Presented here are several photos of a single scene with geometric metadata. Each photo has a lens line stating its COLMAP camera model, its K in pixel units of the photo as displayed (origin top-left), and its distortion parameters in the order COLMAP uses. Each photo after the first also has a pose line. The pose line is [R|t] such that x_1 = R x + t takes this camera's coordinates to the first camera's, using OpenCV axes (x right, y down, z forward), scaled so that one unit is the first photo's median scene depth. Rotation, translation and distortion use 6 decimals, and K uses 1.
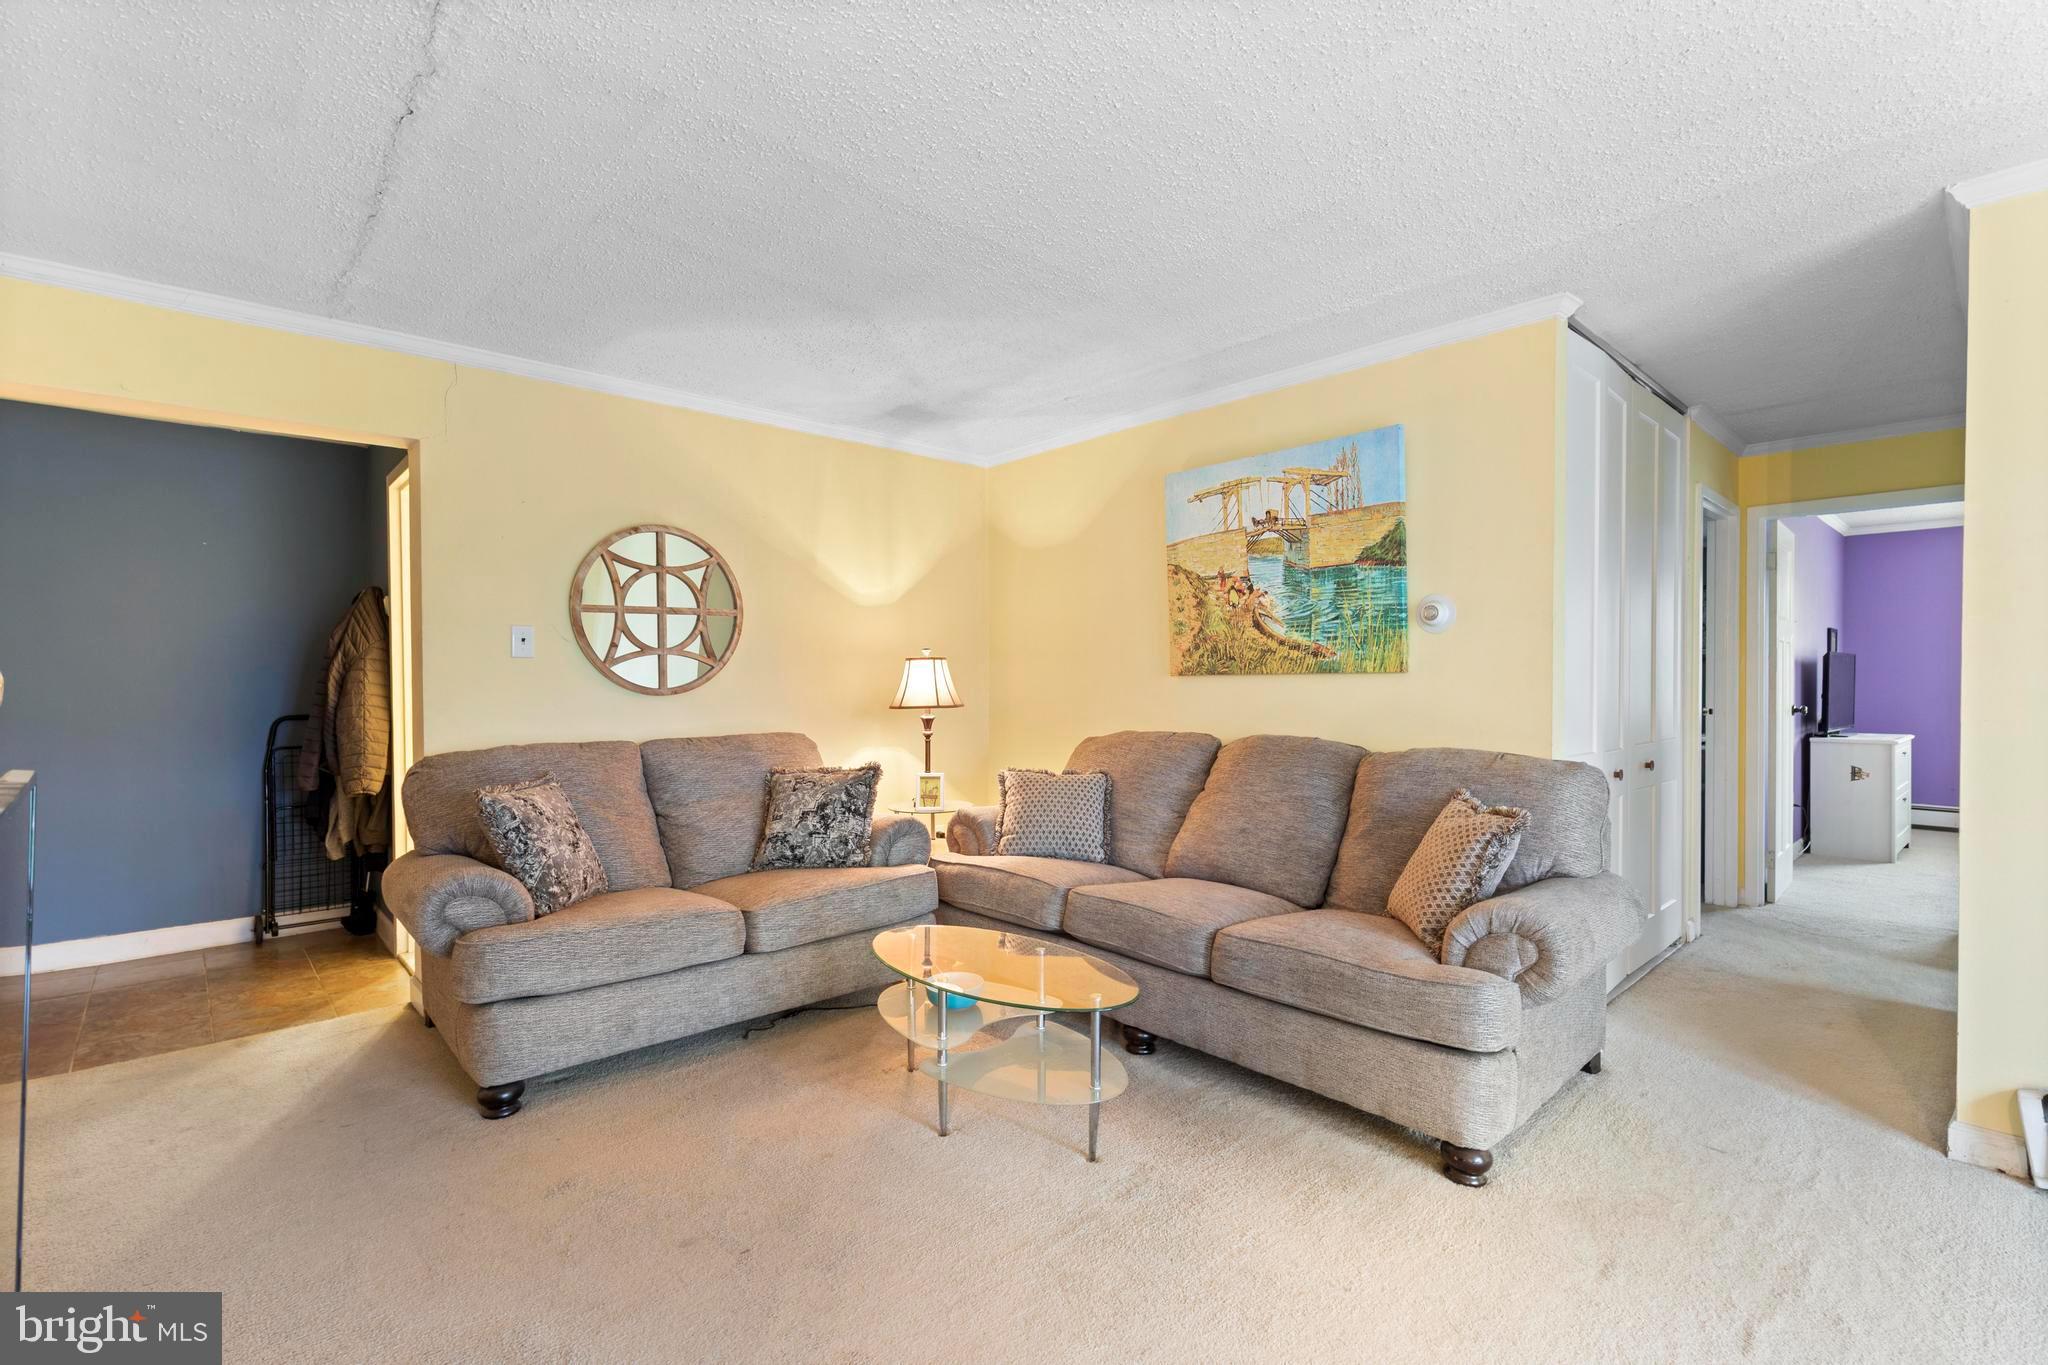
lens RADIAL K [[943.6, 0, 1025.6], [0, 943.6, 680.9], [0, 0, 1]] dist [0.000203, -0.000243]
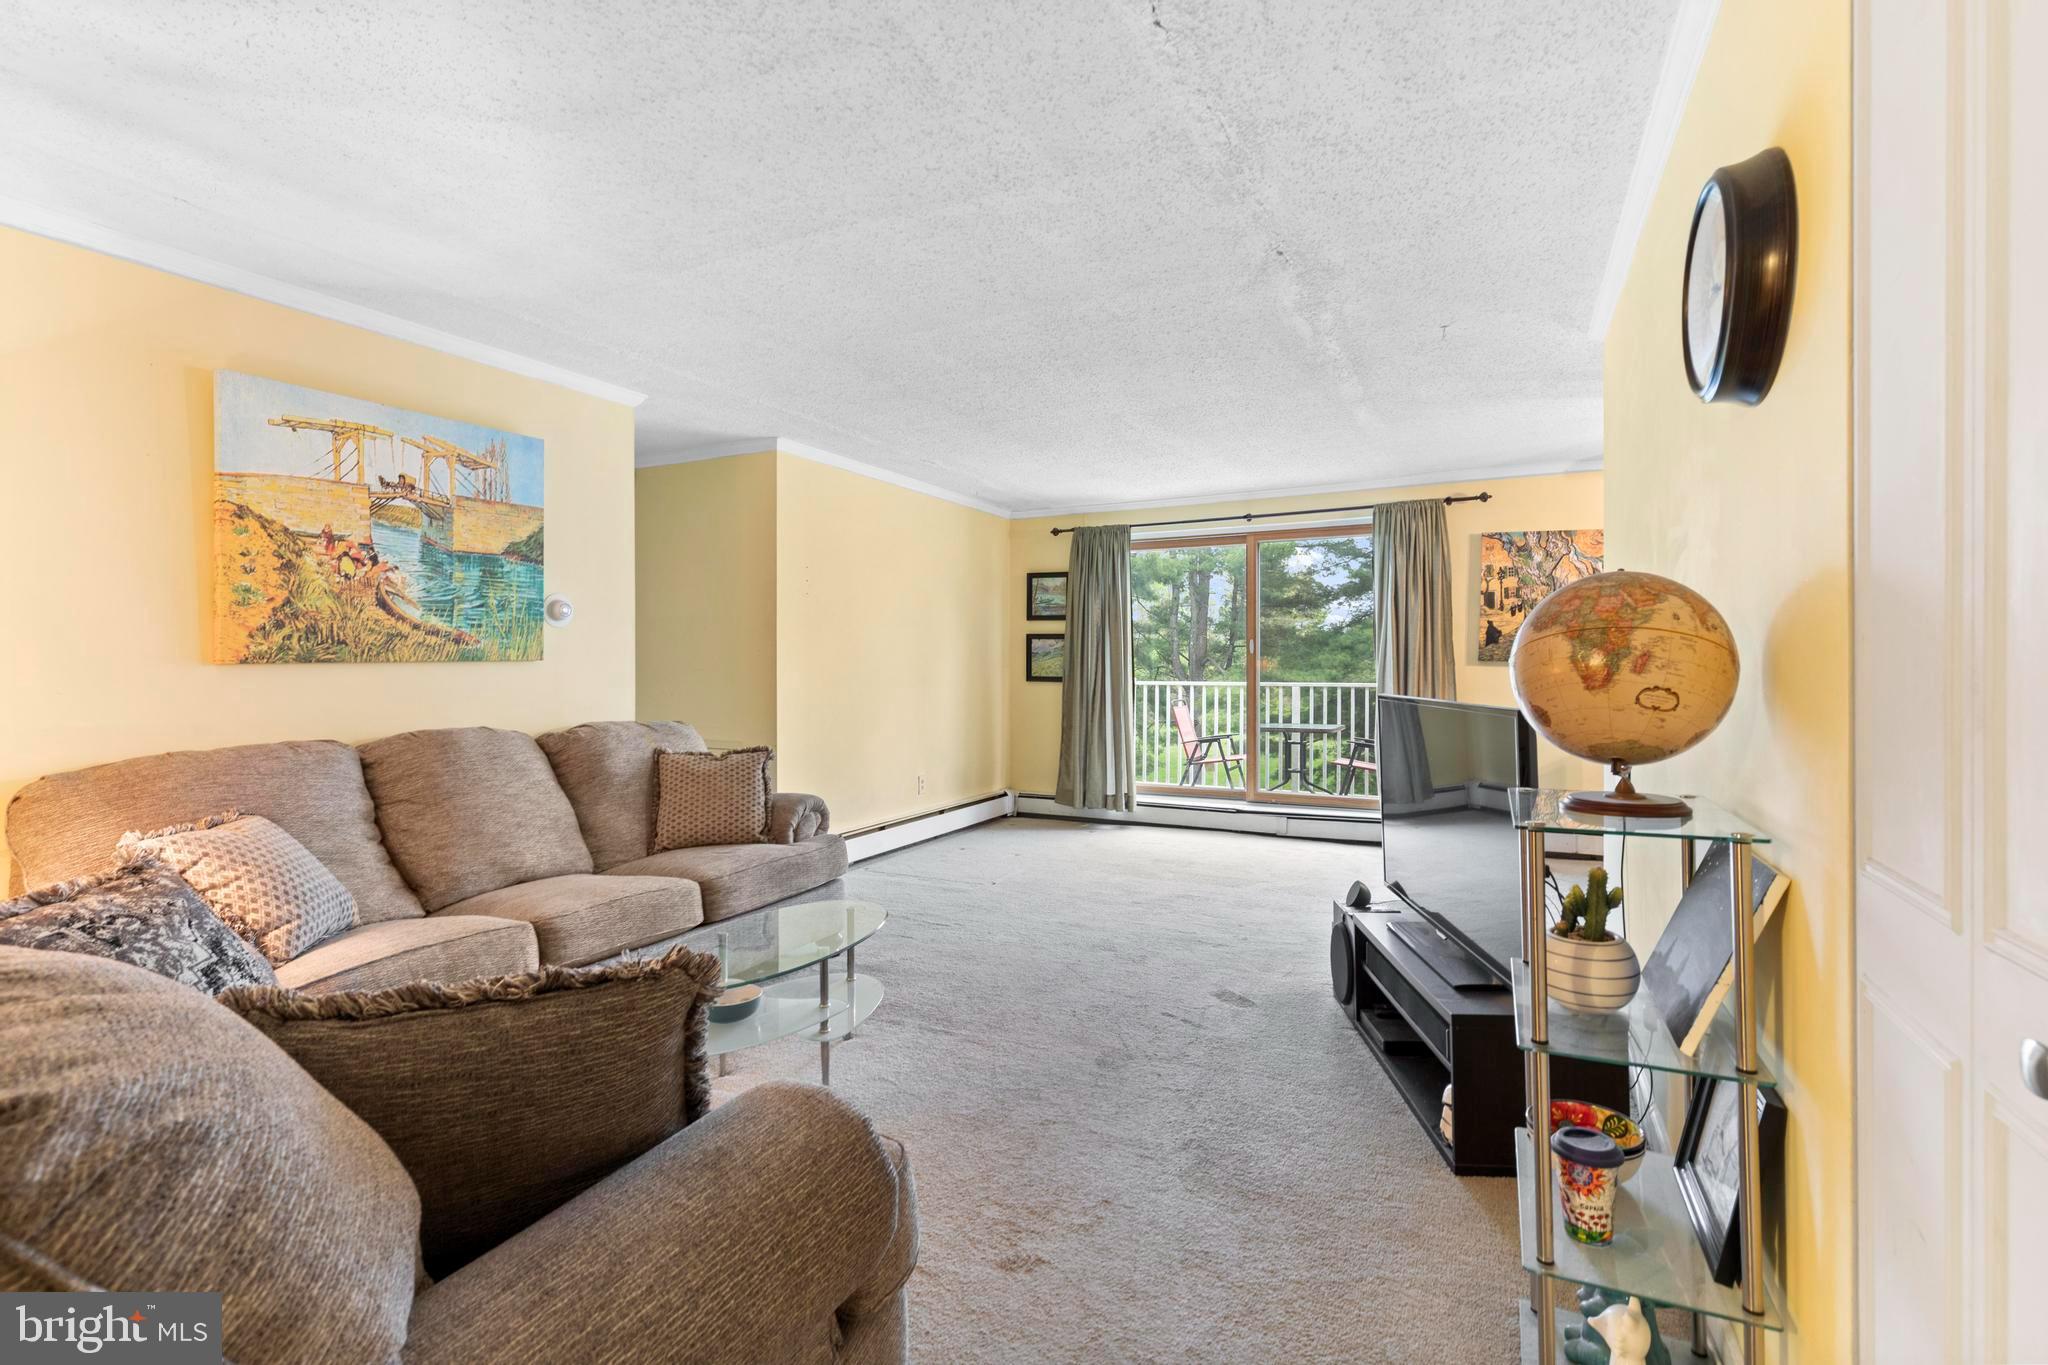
lens RADIAL K [[943.6, 0, 1026.4], [0, 943.6, 664.4], [0, 0, 1]] dist [0.000203, -0.000243]
pose [[-0.368585, 0.002438, 0.929591, -0.779407], [0.011133, 0.999936, 0.001792, -0.000025], [-0.929527, 0.011009, -0.368589, 0.800001]]
